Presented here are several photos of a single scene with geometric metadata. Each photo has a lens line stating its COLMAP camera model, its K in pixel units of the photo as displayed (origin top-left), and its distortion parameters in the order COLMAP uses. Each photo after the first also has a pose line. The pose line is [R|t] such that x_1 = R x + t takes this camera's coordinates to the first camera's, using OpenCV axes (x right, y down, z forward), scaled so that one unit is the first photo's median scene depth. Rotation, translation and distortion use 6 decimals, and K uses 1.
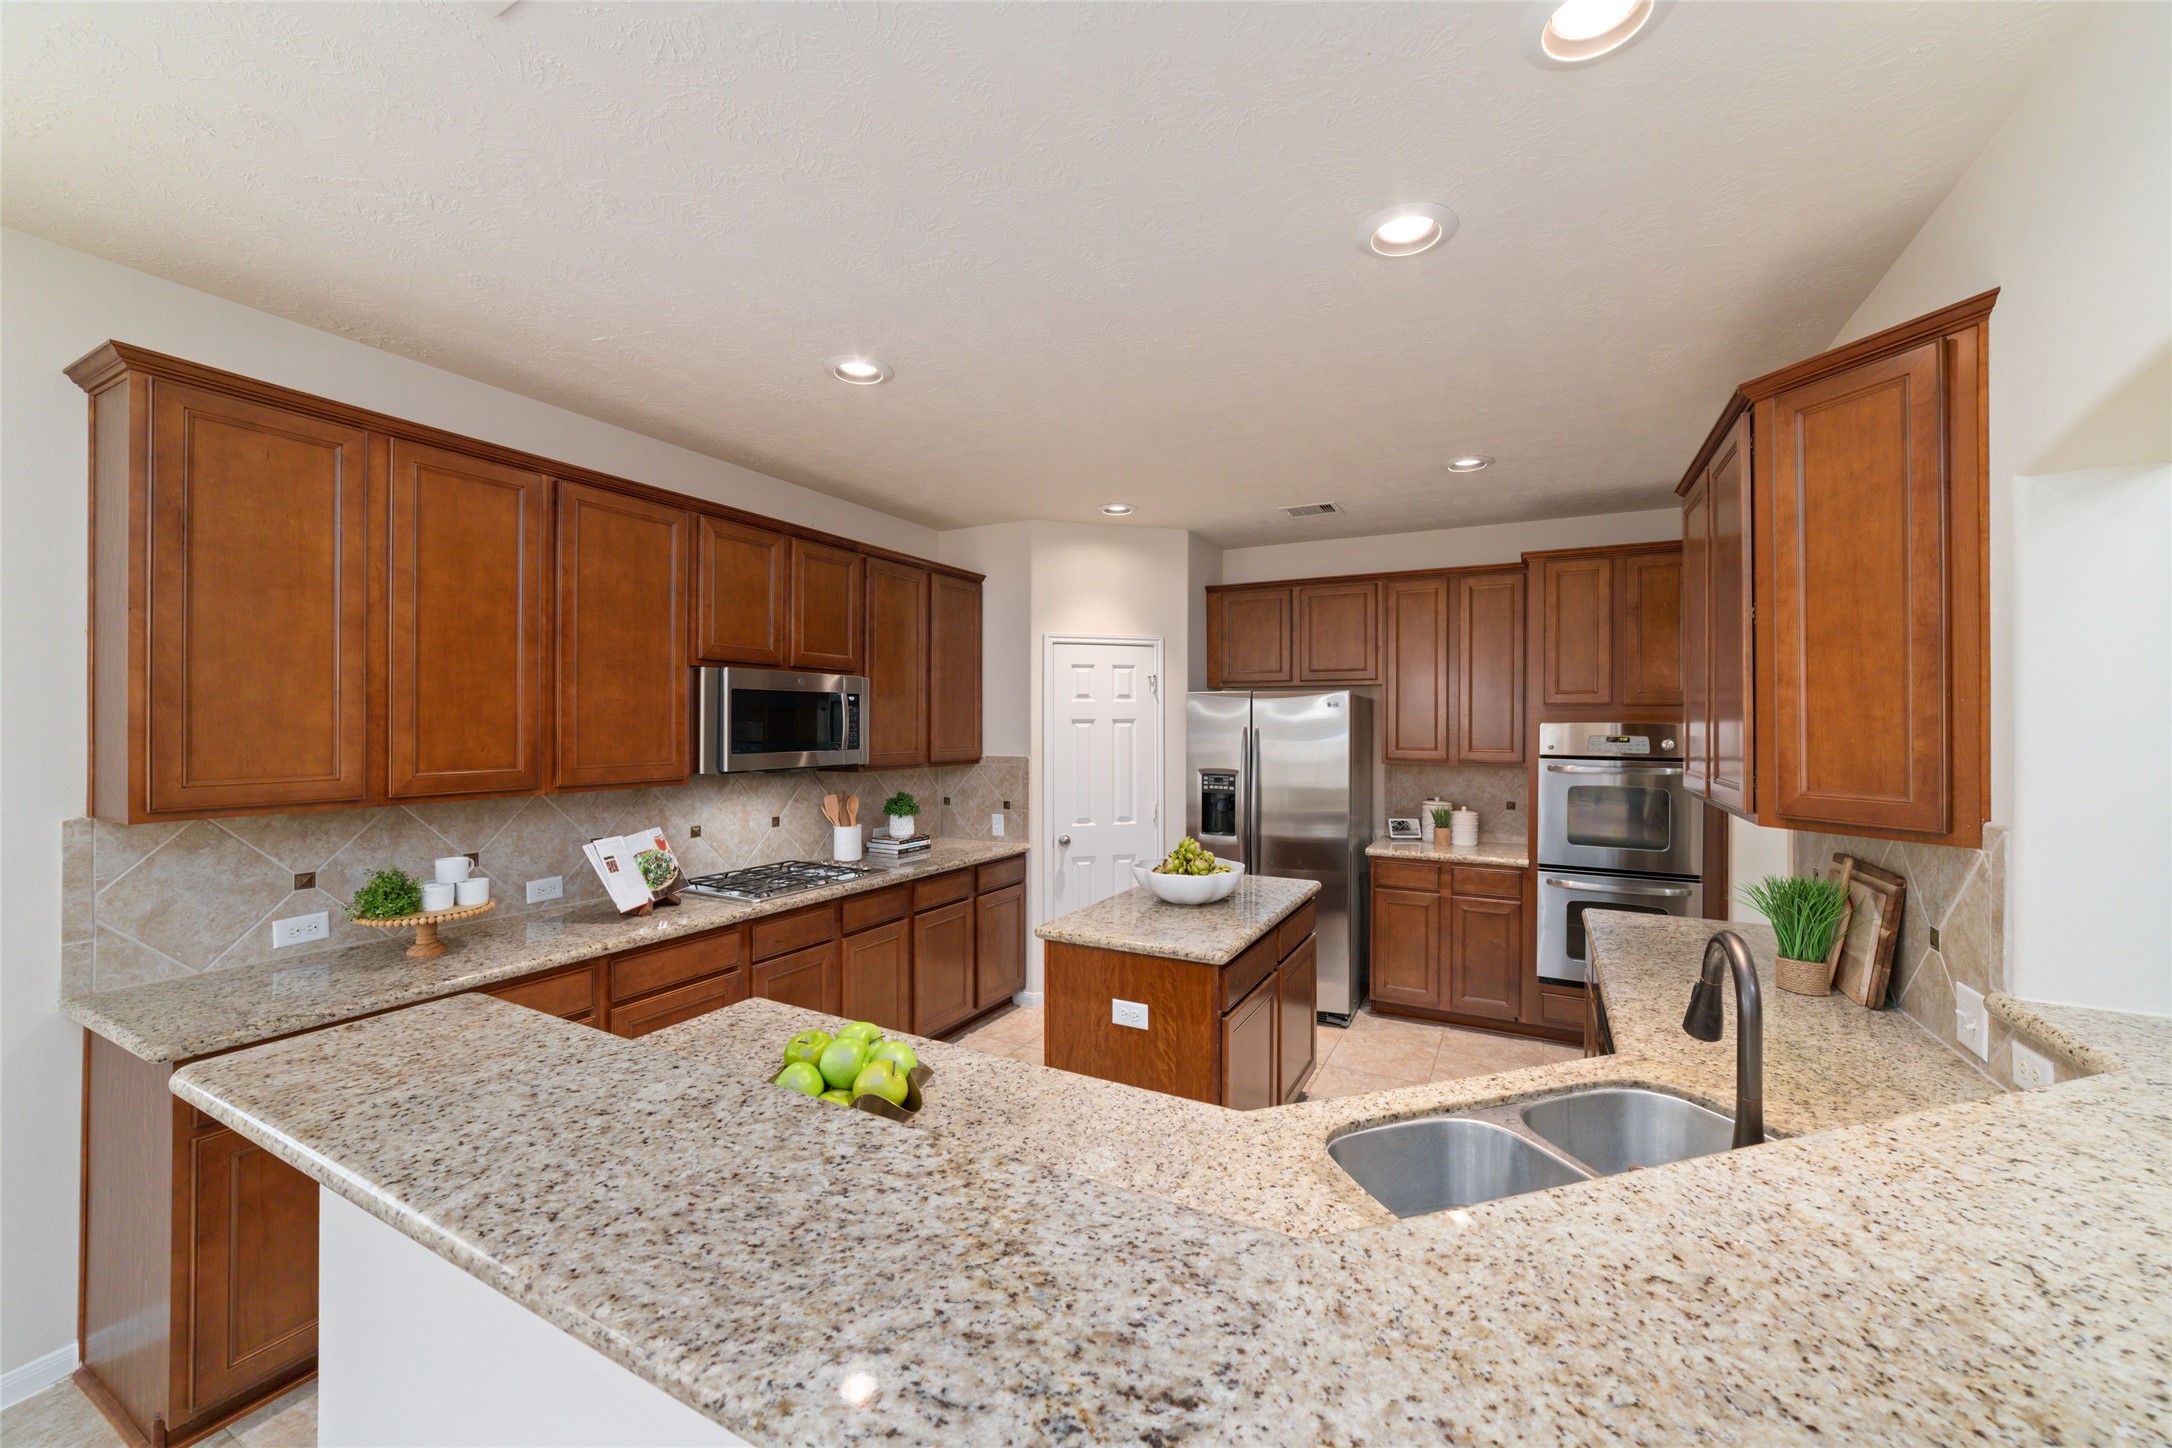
lens RADIAL K [[832.4, 0, 1094.5], [0, 832.4, 721.0], [0, 0, 1]] dist [-0.021630, 0.008852]
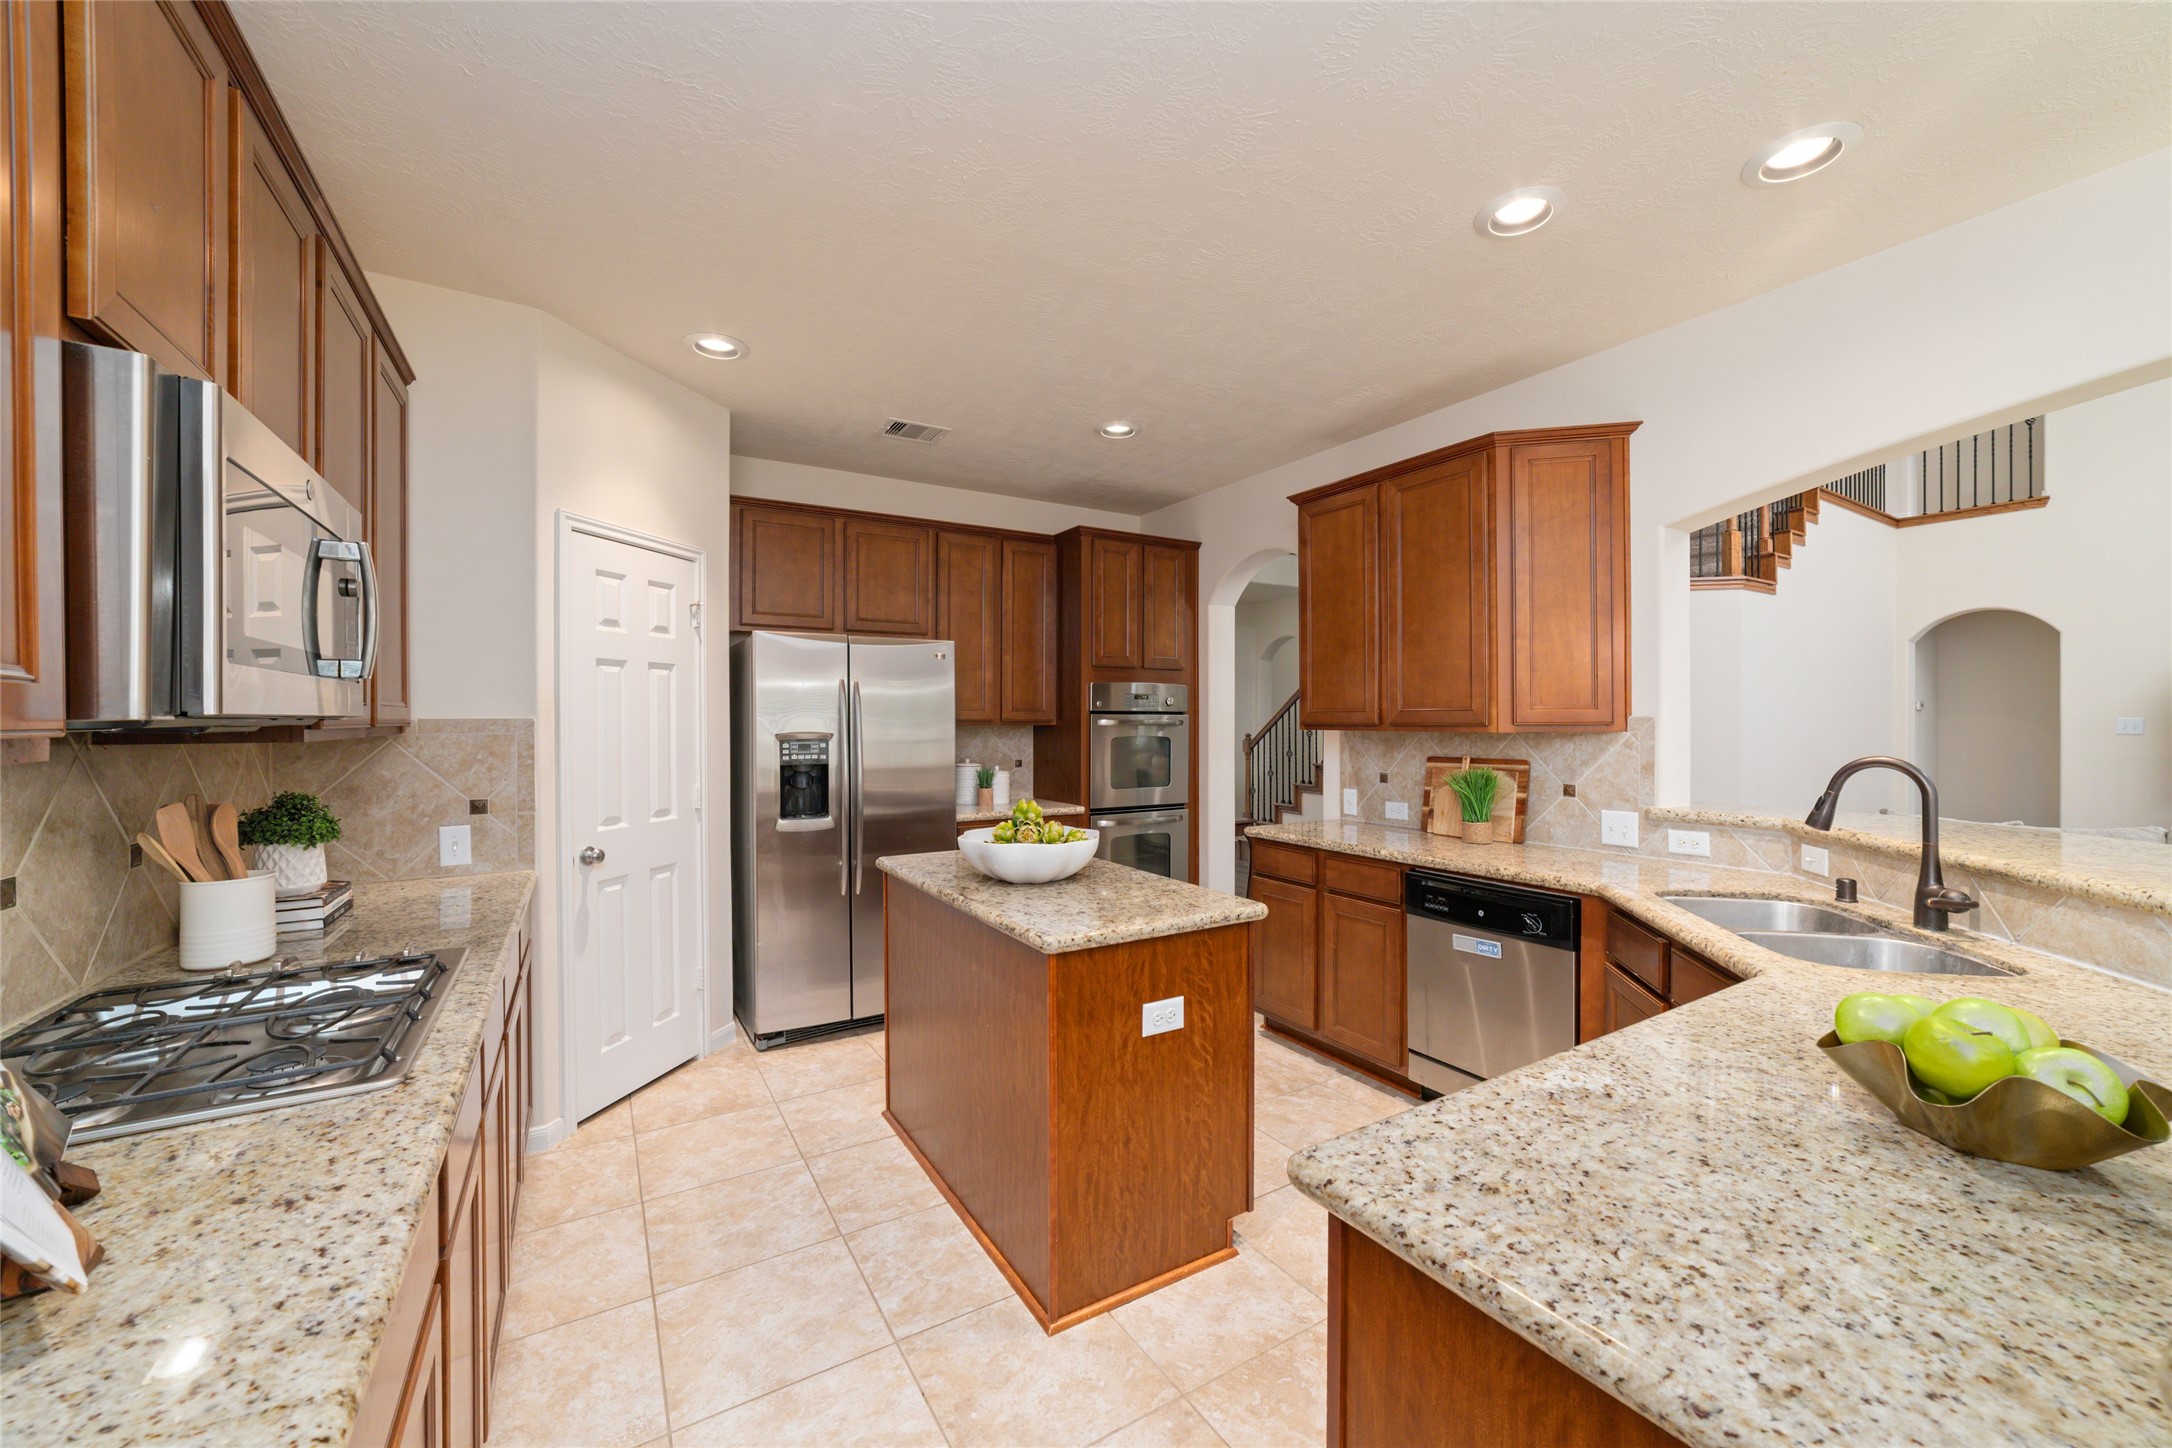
lens RADIAL K [[832.4, 0, 1094.5], [0, 832.4, 721.0], [0, 0, 1]] dist [-0.021630, 0.008852]
pose [[0.510596, -0.006425, 0.859797, -0.426734], [0.001235, 0.999977, 0.006739, 0.047850], [-0.859820, -0.002379, 0.510592, 0.432749]]
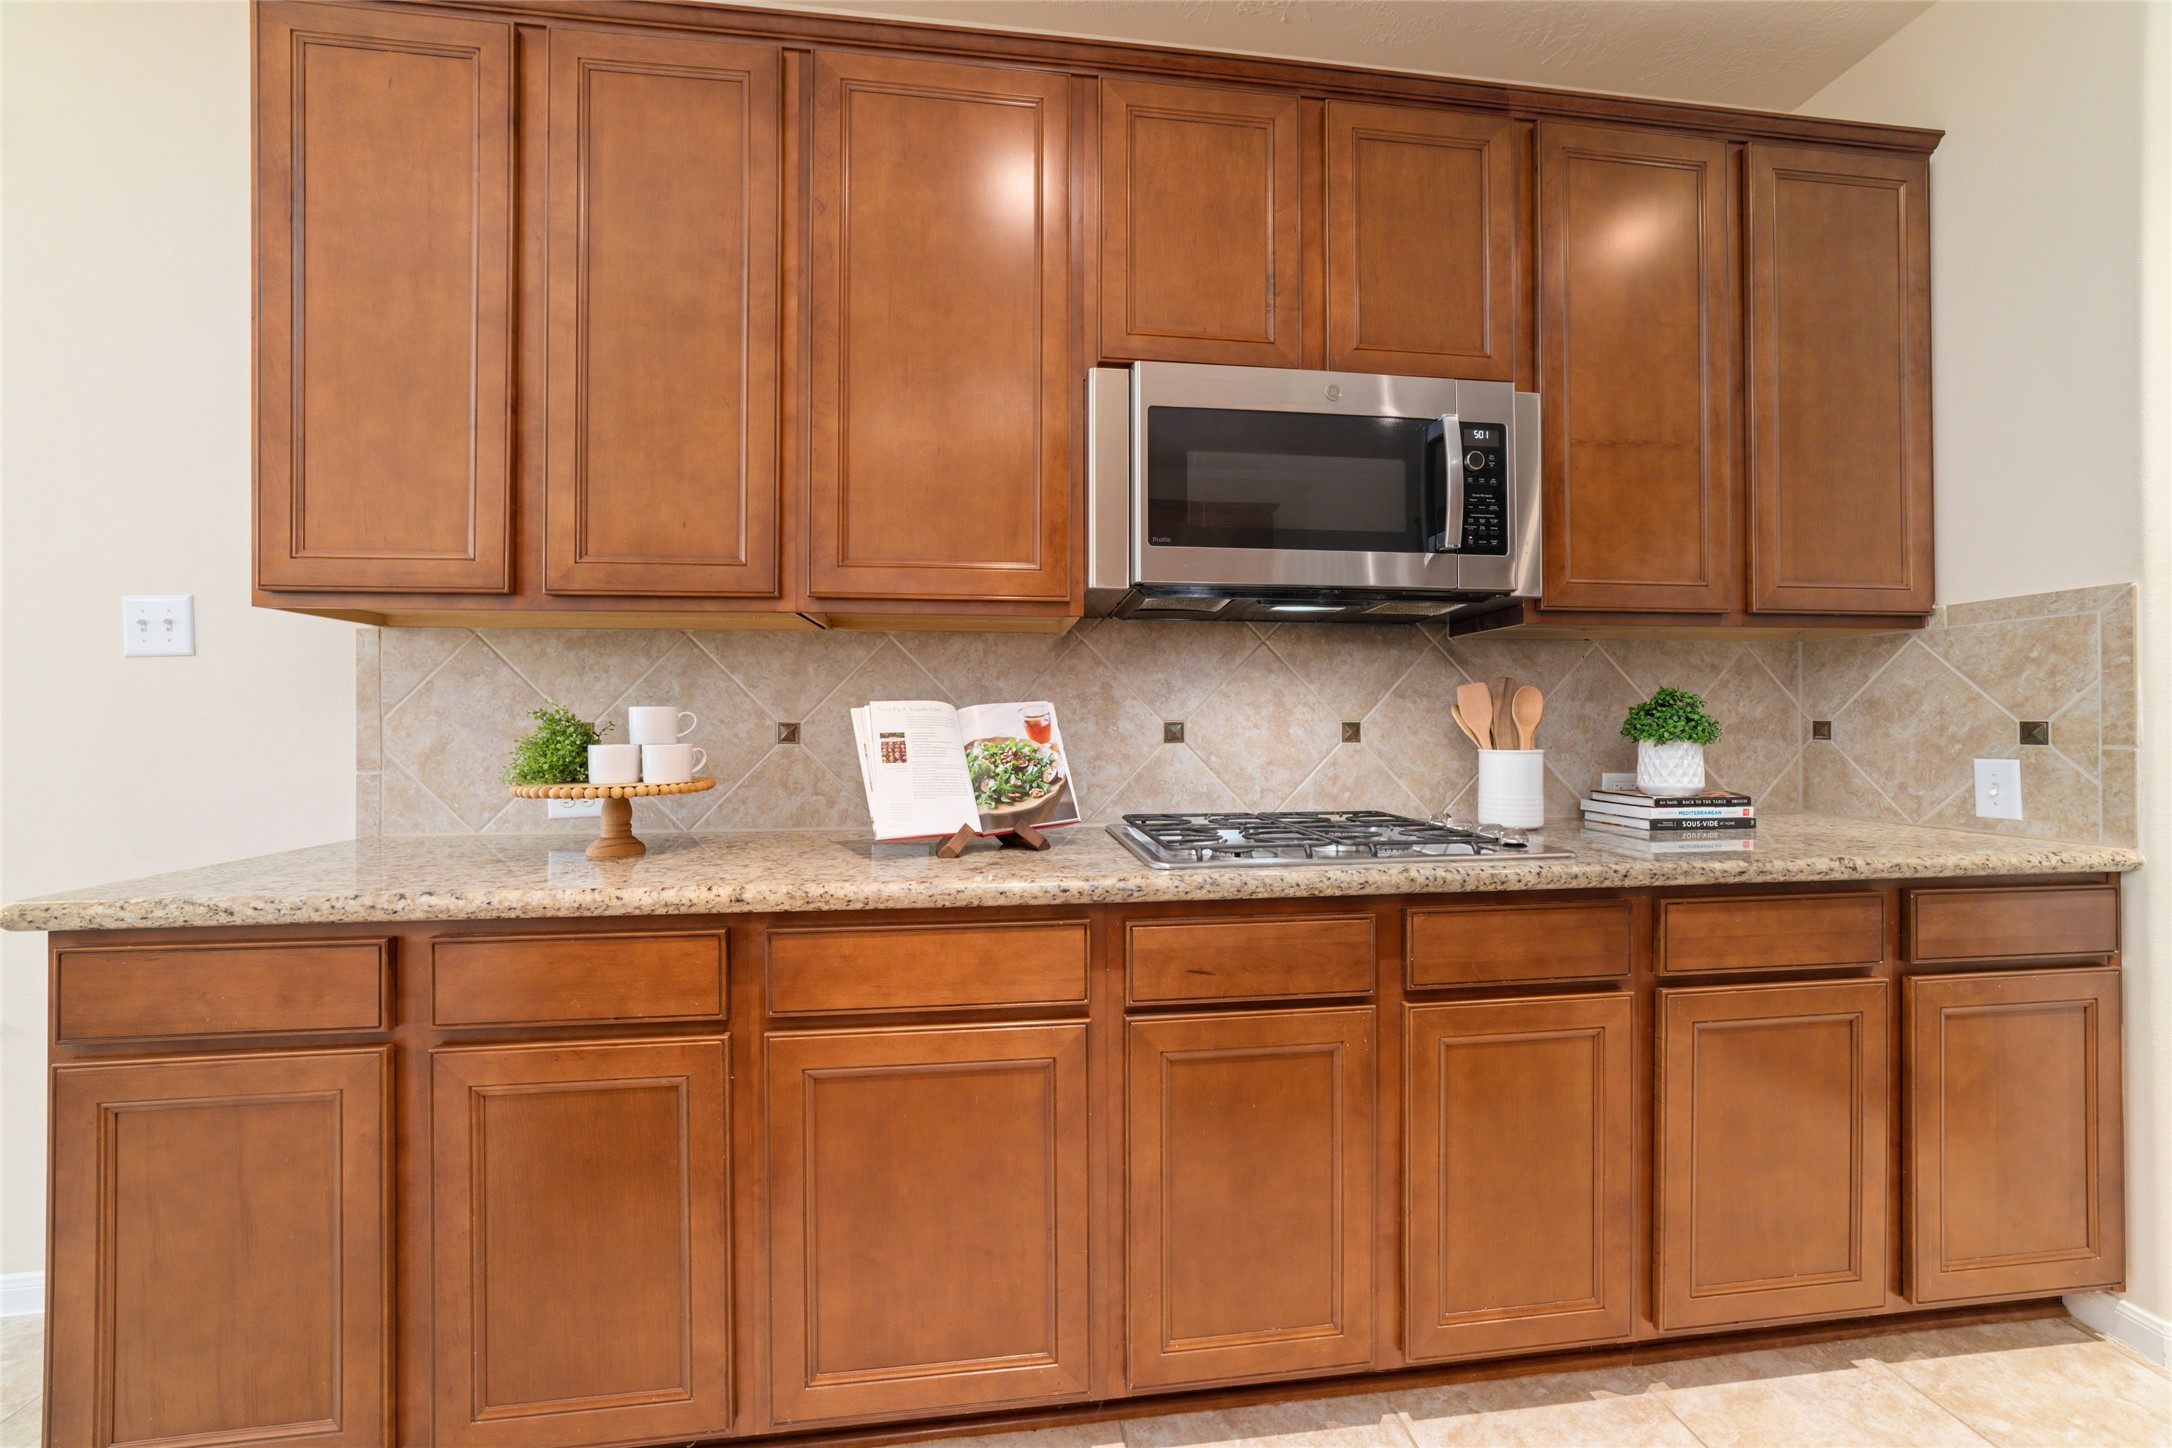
lens RADIAL K [[832.4, 0, 1094.5], [0, 832.4, 721.0], [0, 0, 1]] dist [-0.021630, 0.008852]
pose [[0.572413, -0.005073, -0.819950, -0.056138], [0.006315, 0.999978, -0.001778, 0.109751], [0.819941, -0.004160, 0.572432, 0.556607]]
